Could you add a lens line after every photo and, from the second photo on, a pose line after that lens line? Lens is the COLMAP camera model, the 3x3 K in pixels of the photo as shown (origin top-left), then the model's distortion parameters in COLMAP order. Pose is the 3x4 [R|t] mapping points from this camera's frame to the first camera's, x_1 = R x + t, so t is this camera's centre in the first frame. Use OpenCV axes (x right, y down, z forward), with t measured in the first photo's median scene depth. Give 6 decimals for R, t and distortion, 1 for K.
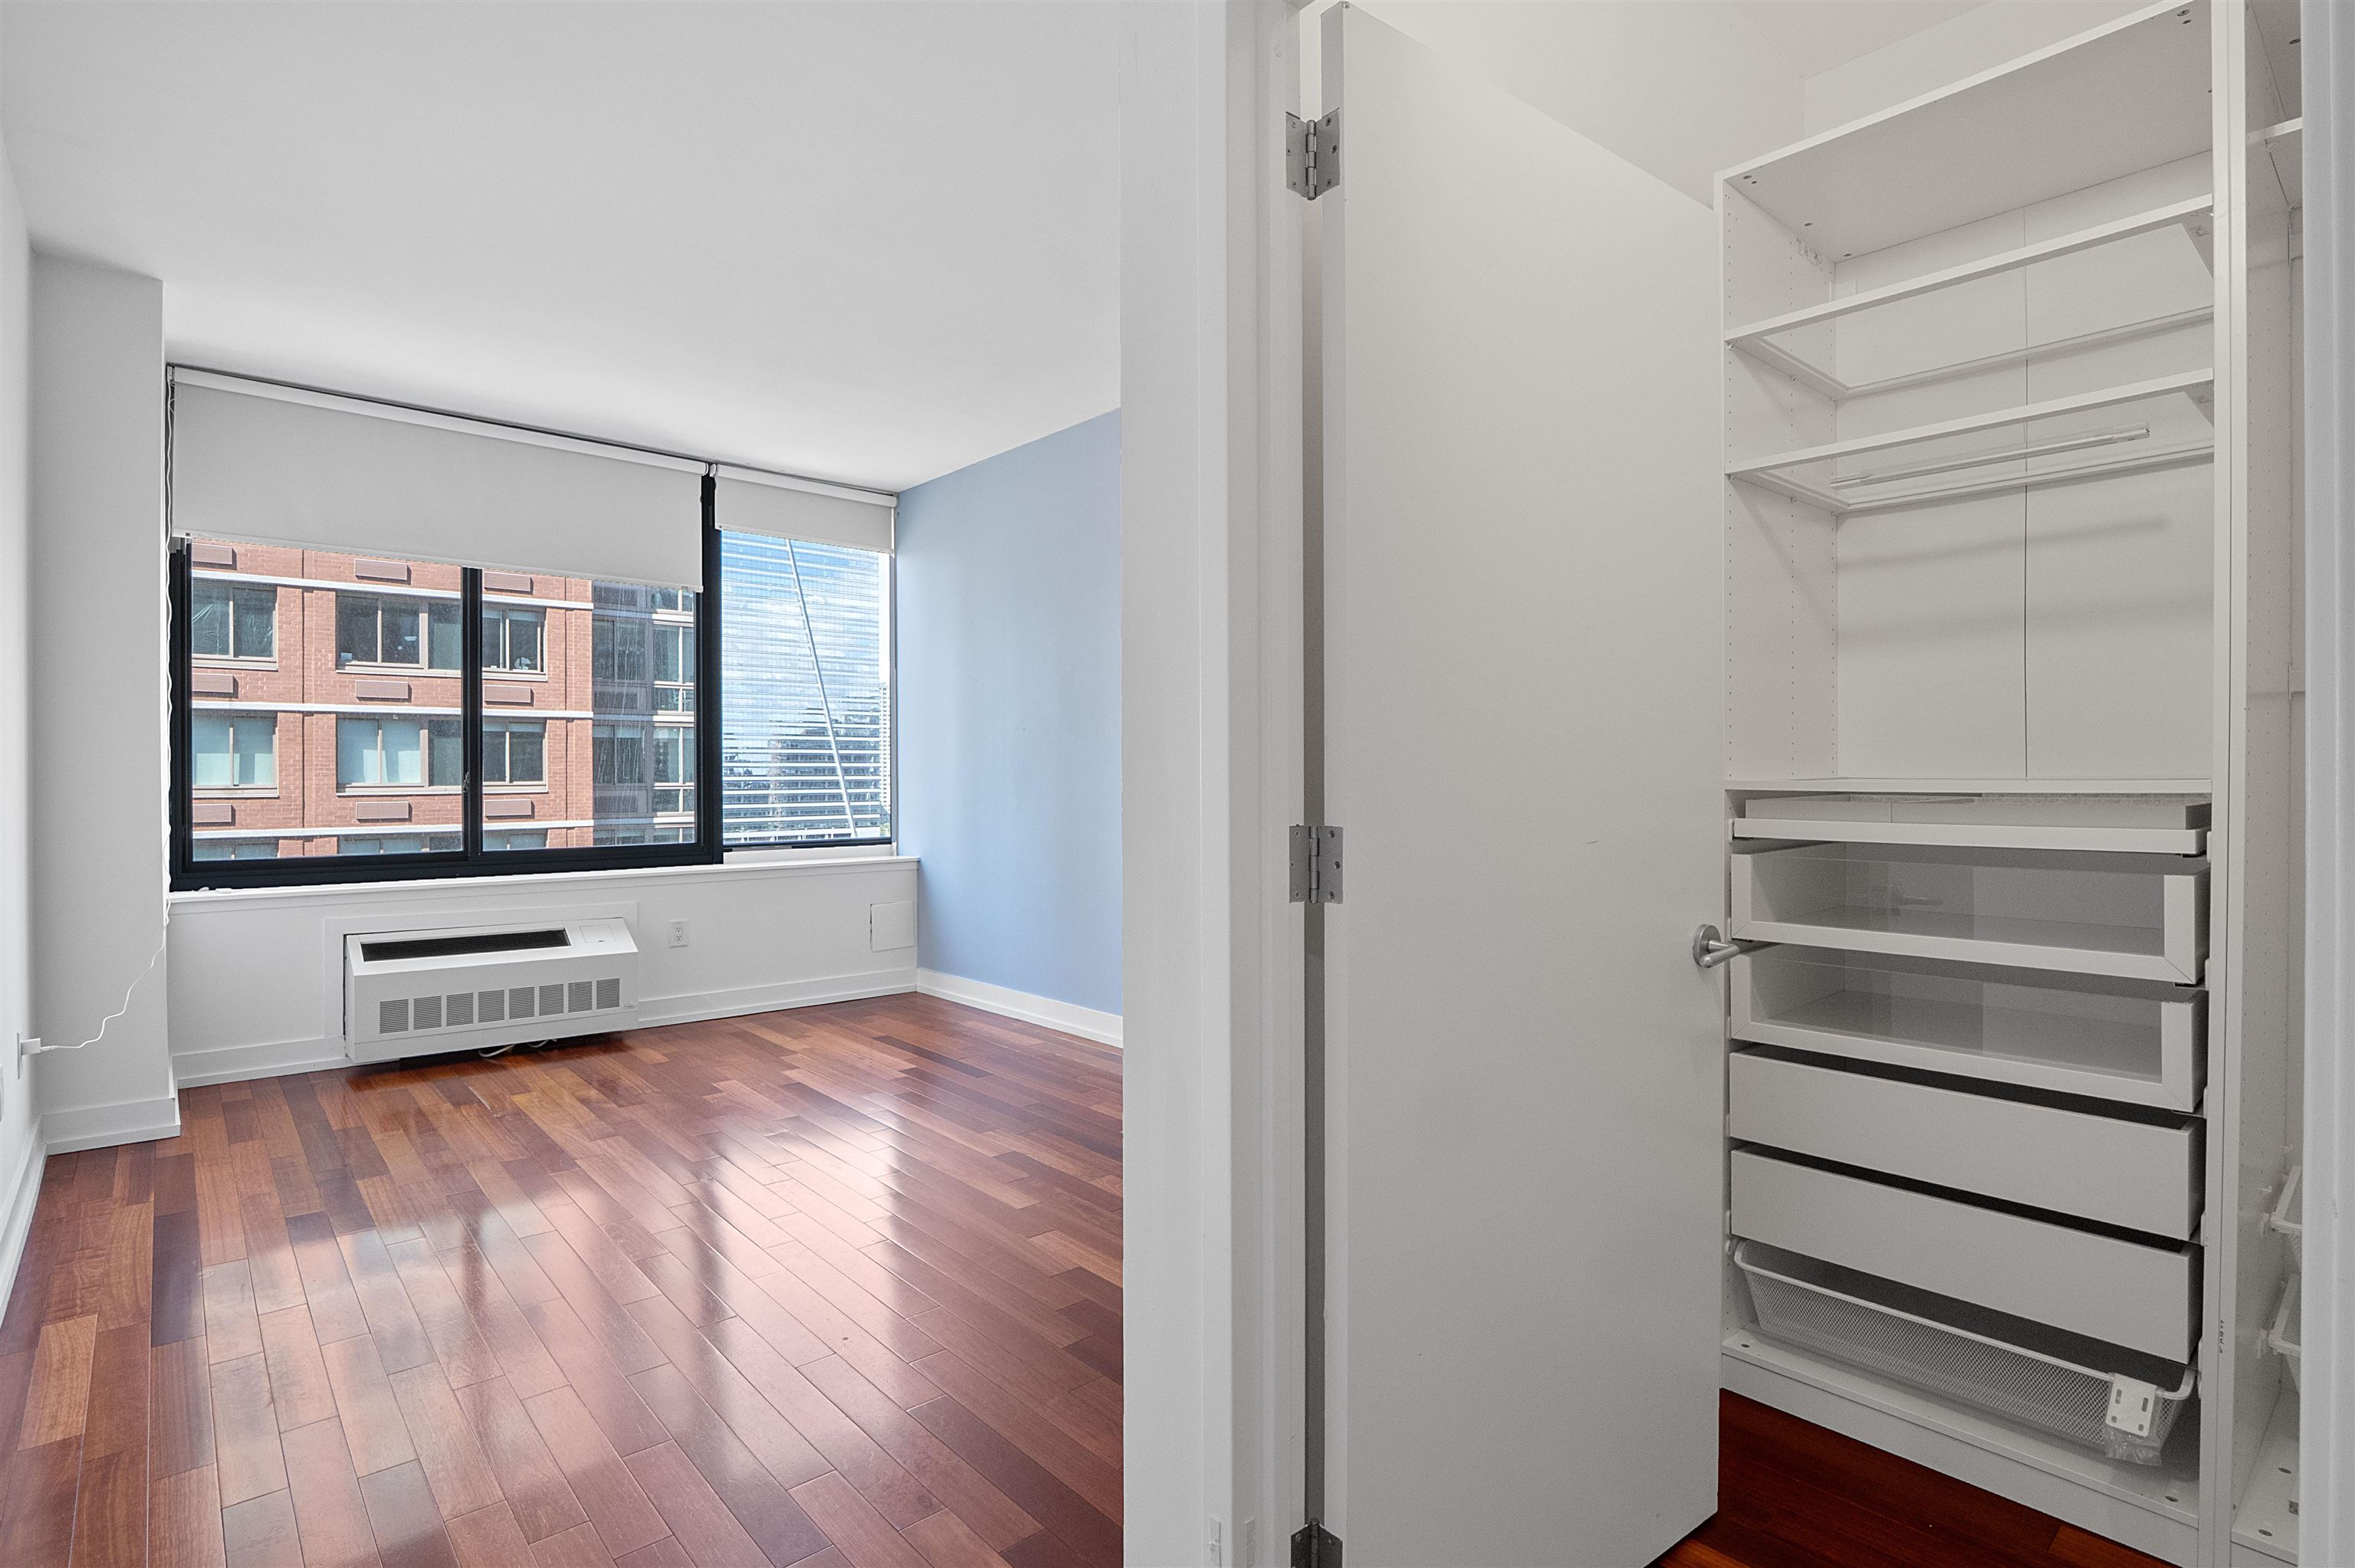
lens RADIAL K [[1139.4, 0, 1204.4], [0, 1139.4, 771.9], [0, 0, 1]] dist [-0.007693, -0.005086]
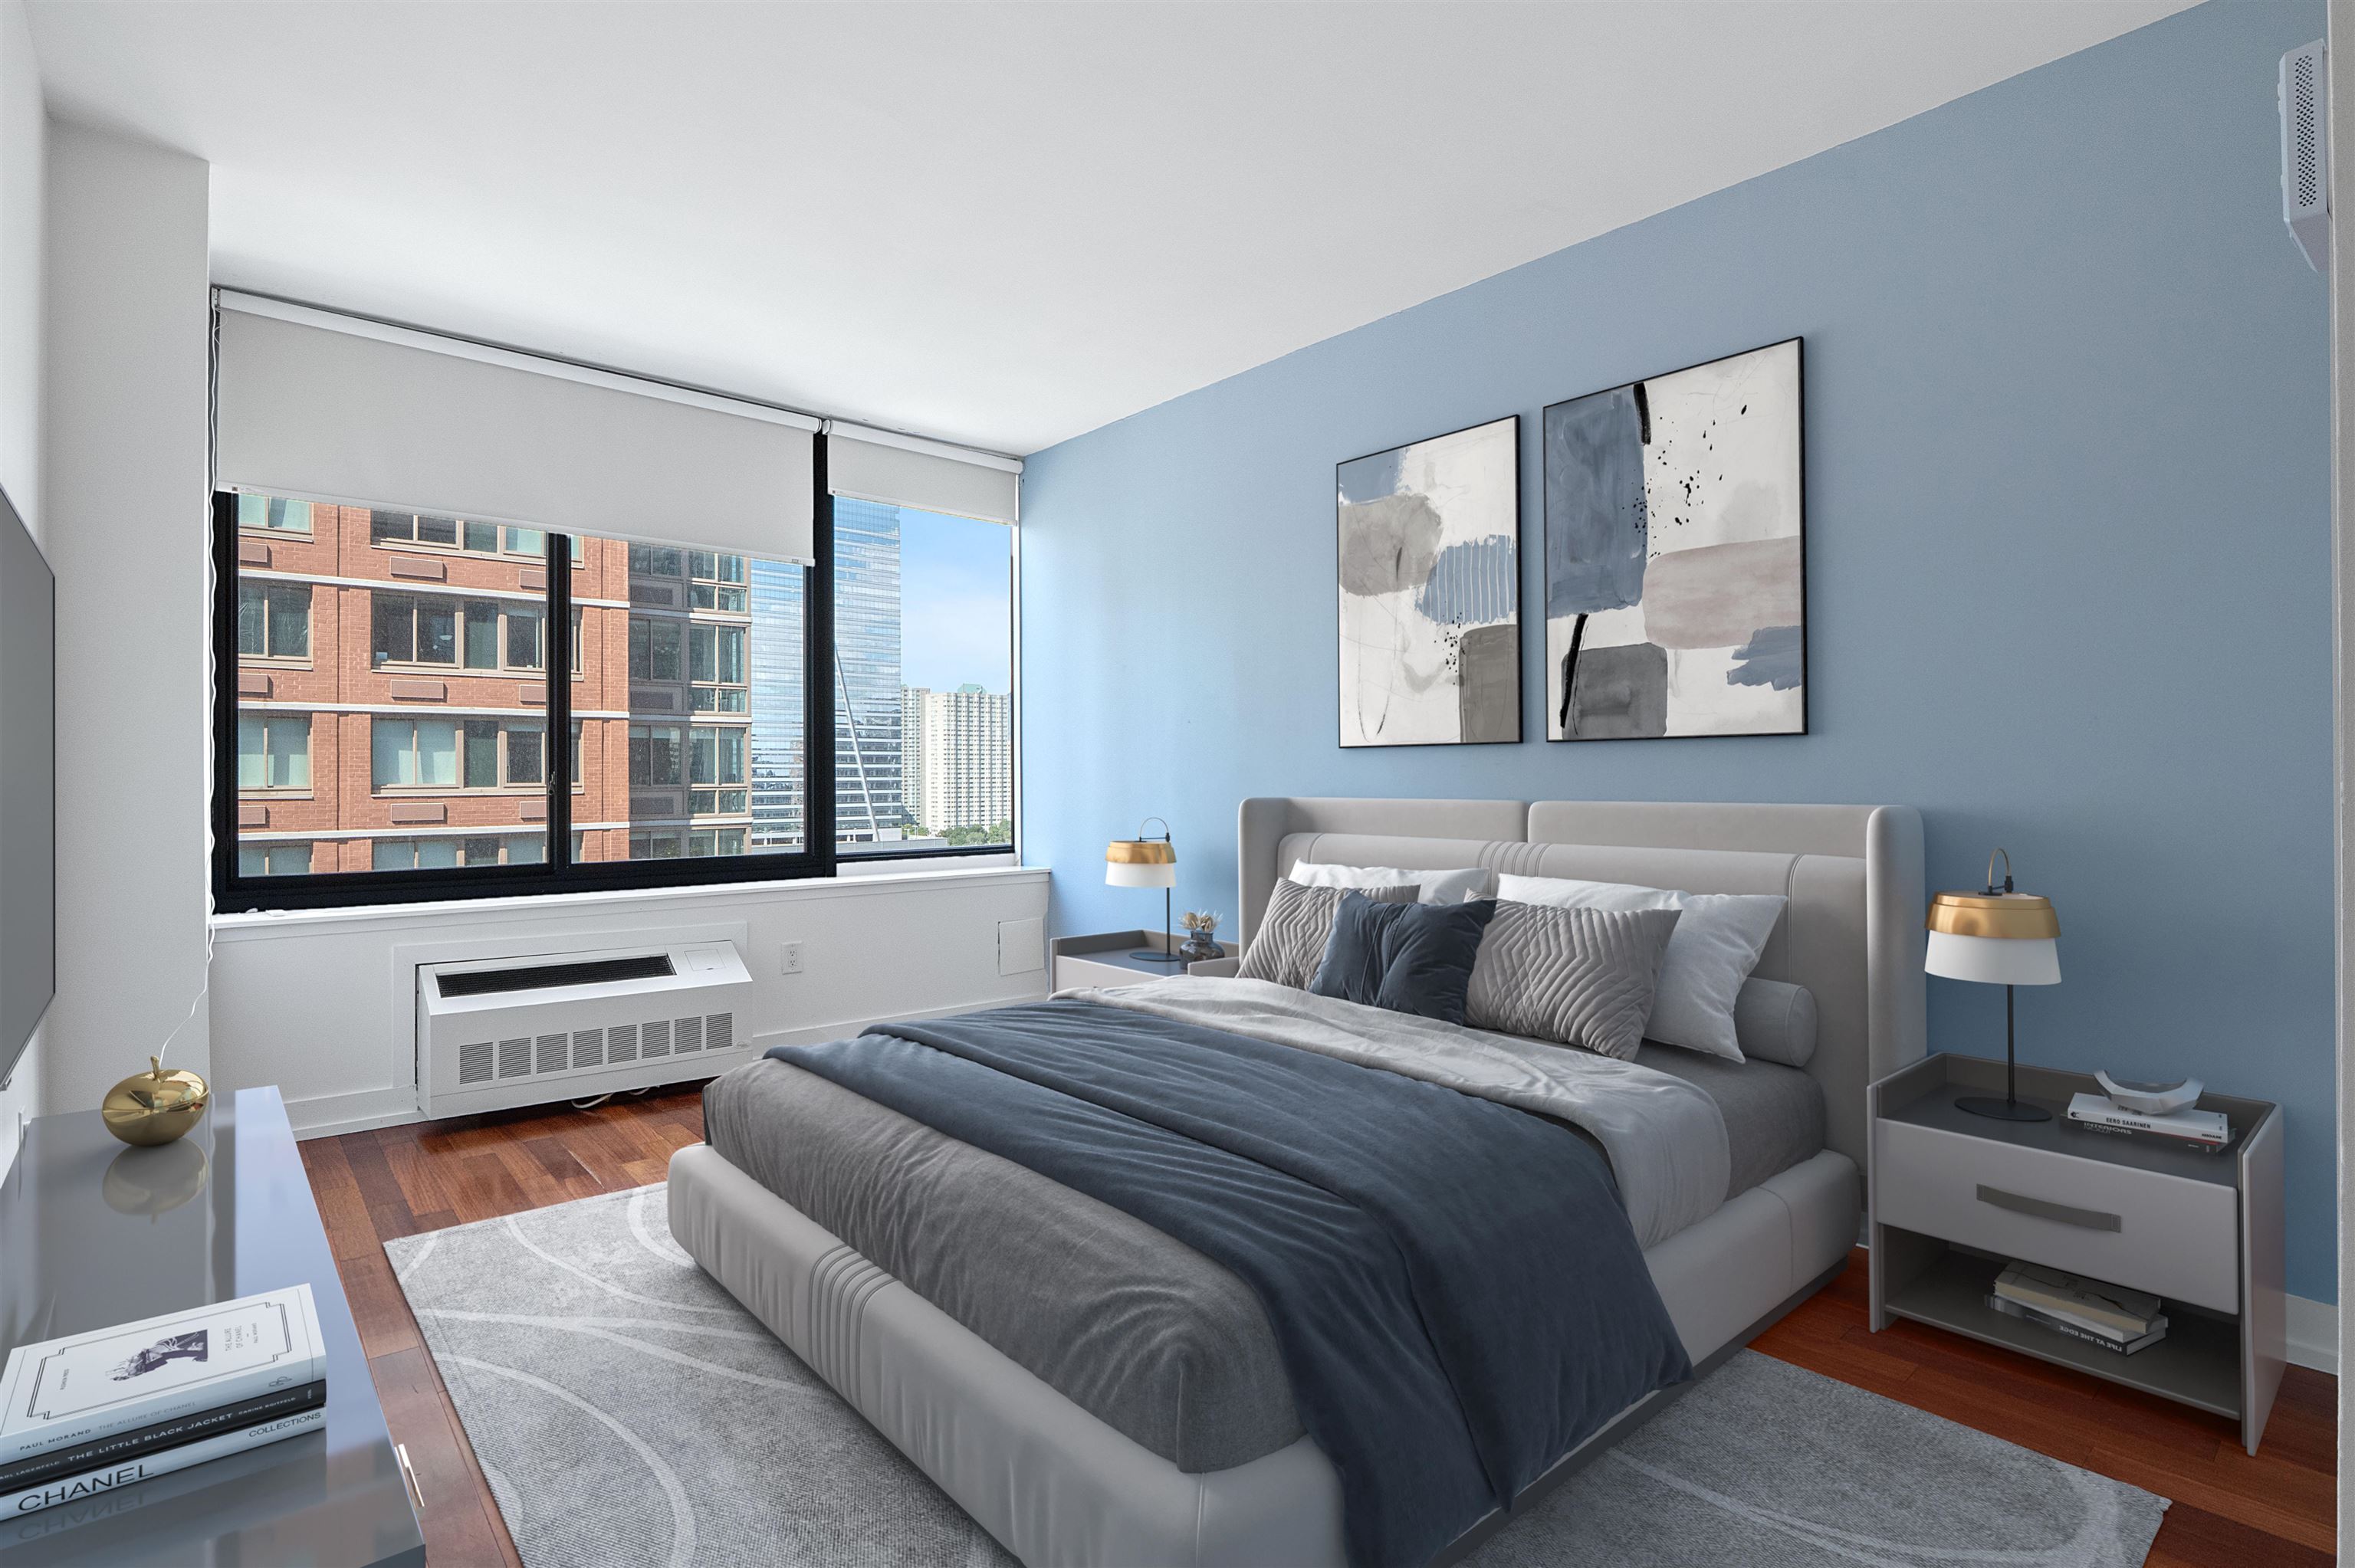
lens RADIAL K [[1139.4, 0, 1211.5], [0, 1139.4, 766.9], [0, 0, 1]] dist [-0.007693, -0.005086]
pose [[0.999918, -0.000405, -0.012825, -0.023285], [0.000337, 0.999986, -0.005328, 0.000229], [0.012827, 0.005323, 0.999904, 0.024208]]
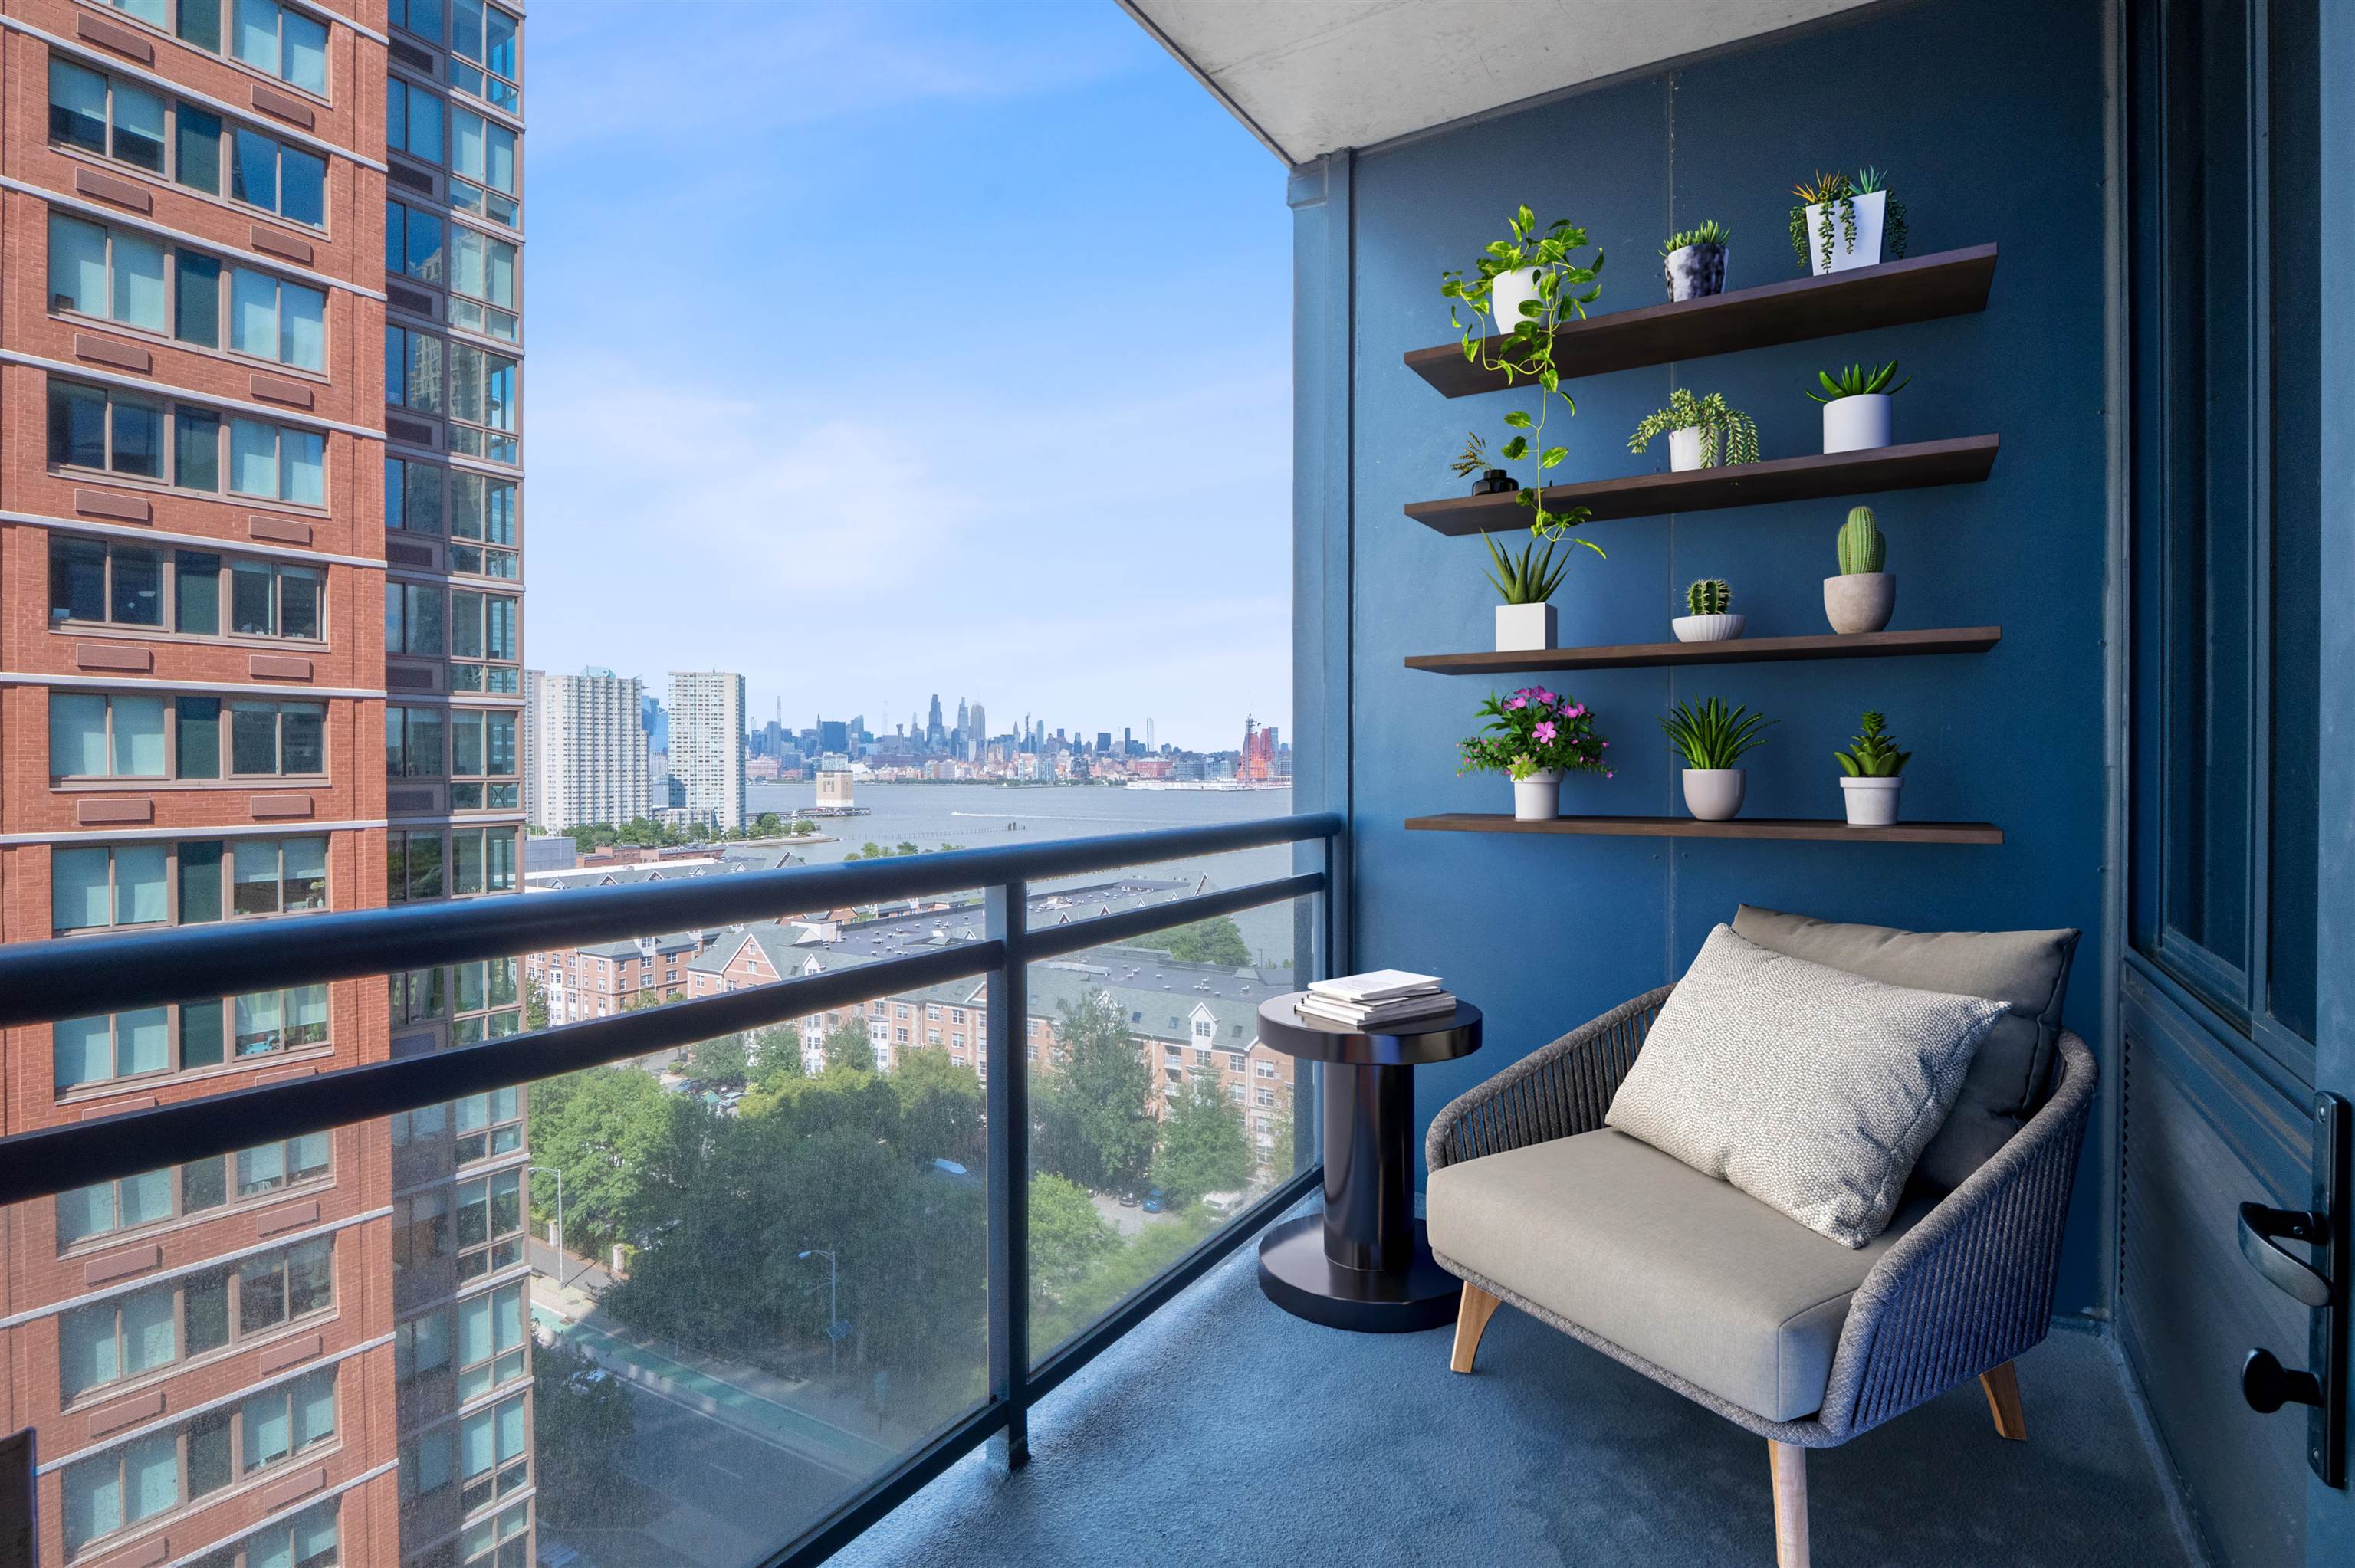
lens RADIAL K [[1139.4, 0, 1179.0], [0, 1139.4, 774.2], [0, 0, 1]] dist [-0.007693, -0.005086]
pose [[0.960773, 0.000721, 0.277334, -0.235093], [-0.002475, 0.999979, 0.005974, 0.002677], [-0.277324, -0.006426, 0.960755, 0.039850]]
